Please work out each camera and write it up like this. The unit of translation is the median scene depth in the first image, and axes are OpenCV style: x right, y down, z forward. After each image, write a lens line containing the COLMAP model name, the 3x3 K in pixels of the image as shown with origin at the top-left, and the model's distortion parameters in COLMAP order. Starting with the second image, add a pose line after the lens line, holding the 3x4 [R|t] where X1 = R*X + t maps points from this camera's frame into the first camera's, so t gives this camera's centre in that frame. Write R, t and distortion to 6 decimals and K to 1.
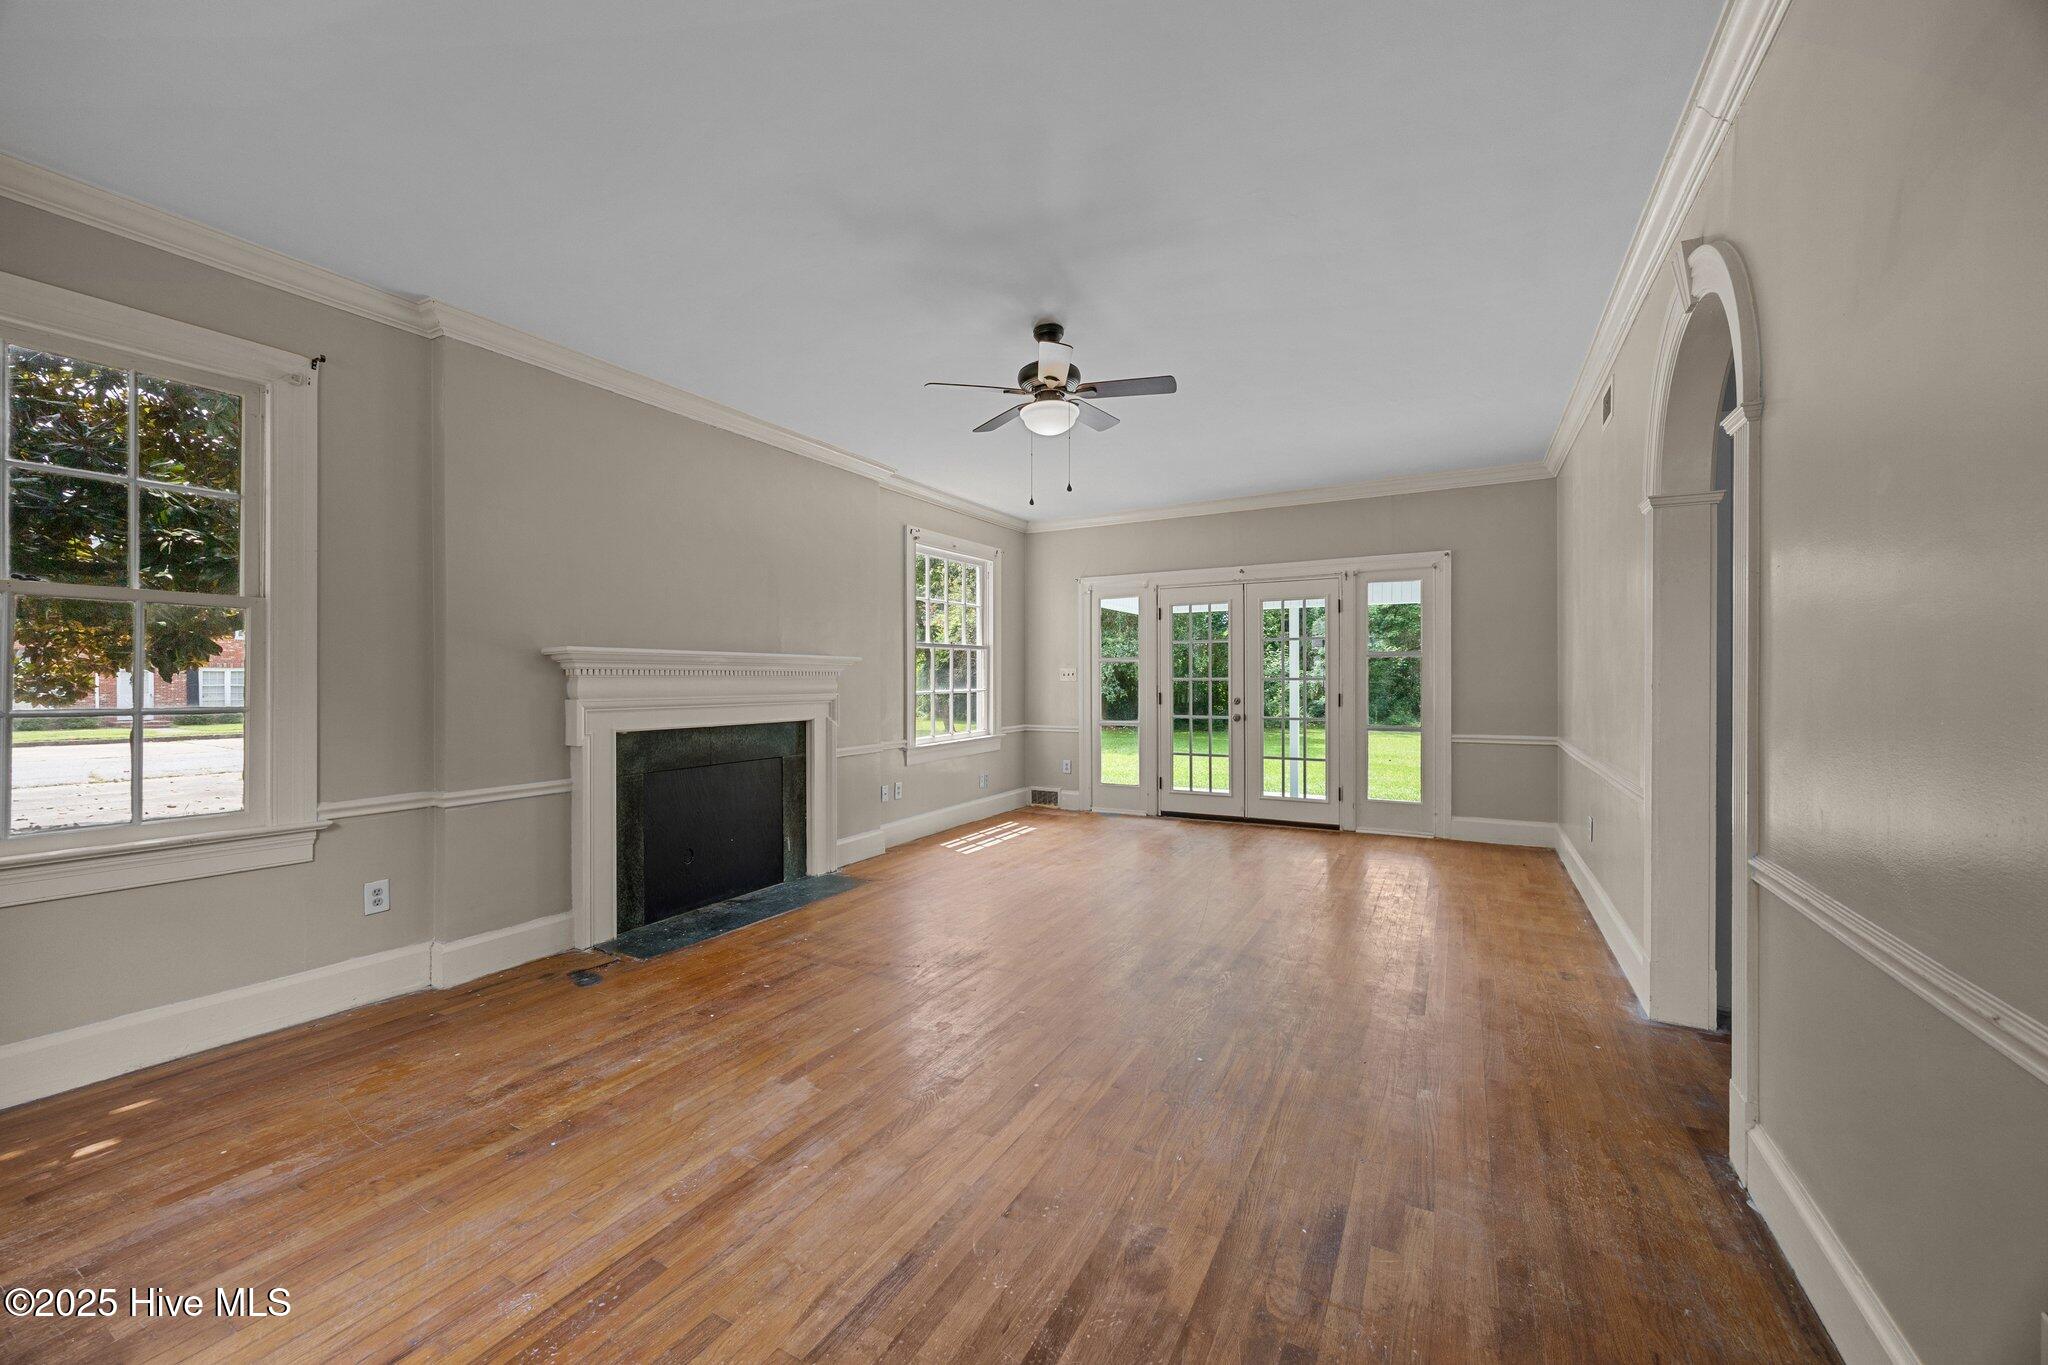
lens RADIAL K [[782.7, 0, 1028.8], [0, 782.7, 686.7], [0, 0, 1]] dist [-0.001080, 0.000072]
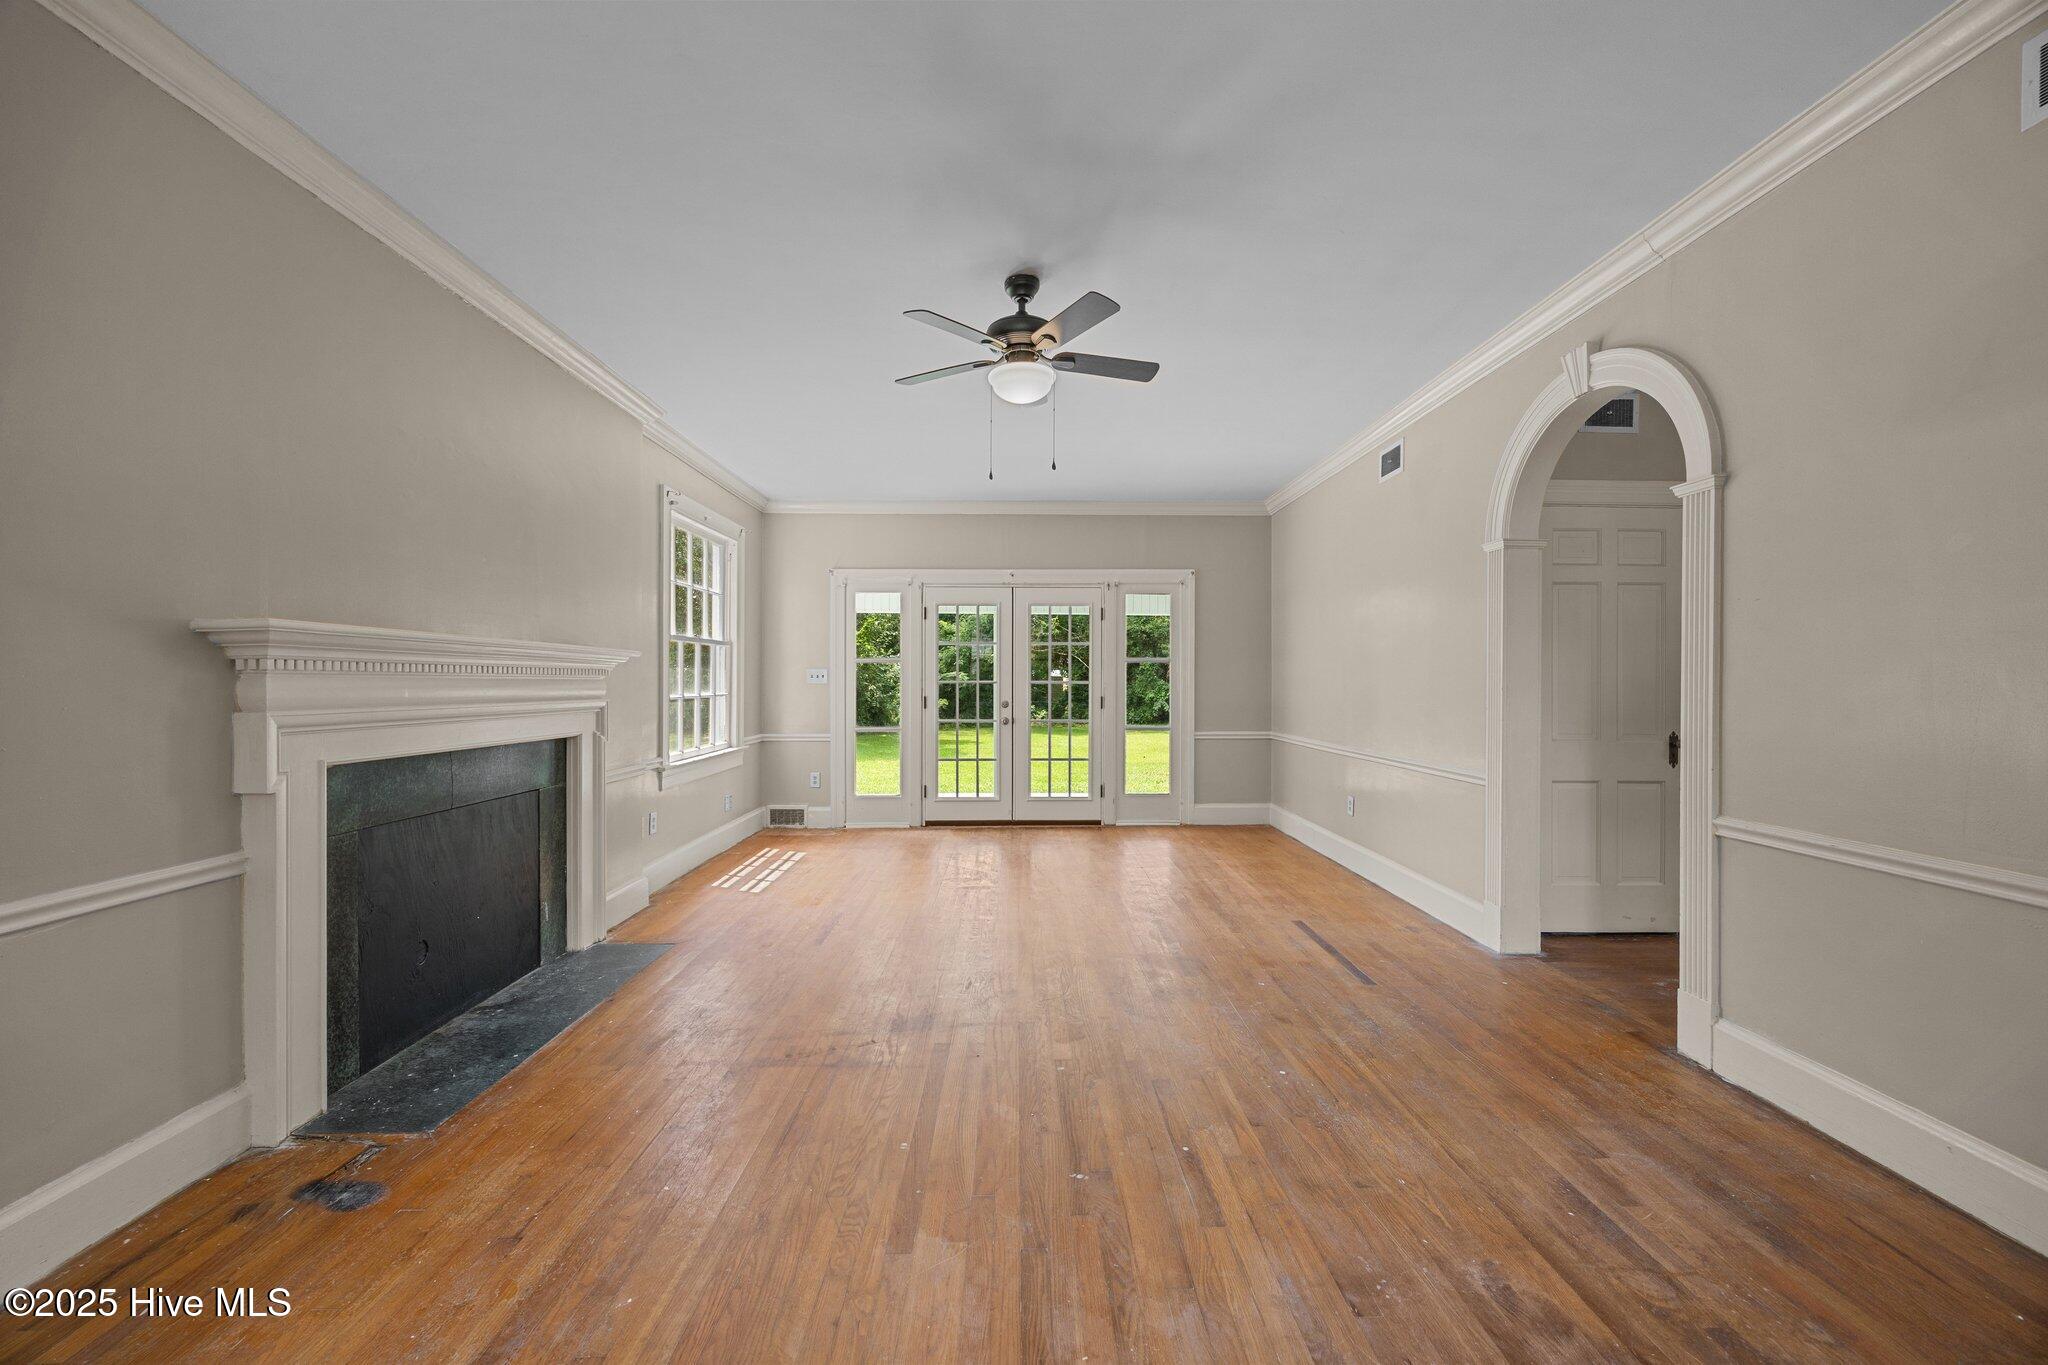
lens RADIAL K [[782.7, 0, 1028.8], [0, 782.7, 686.7], [0, 0, 1]] dist [-0.001080, 0.000072]
pose [[0.865635, 0.001743, 0.500672, -0.238082], [0.000696, 0.999989, -0.004686, 0.000717], [-0.500674, 0.004405, 0.865624, 0.139097]]
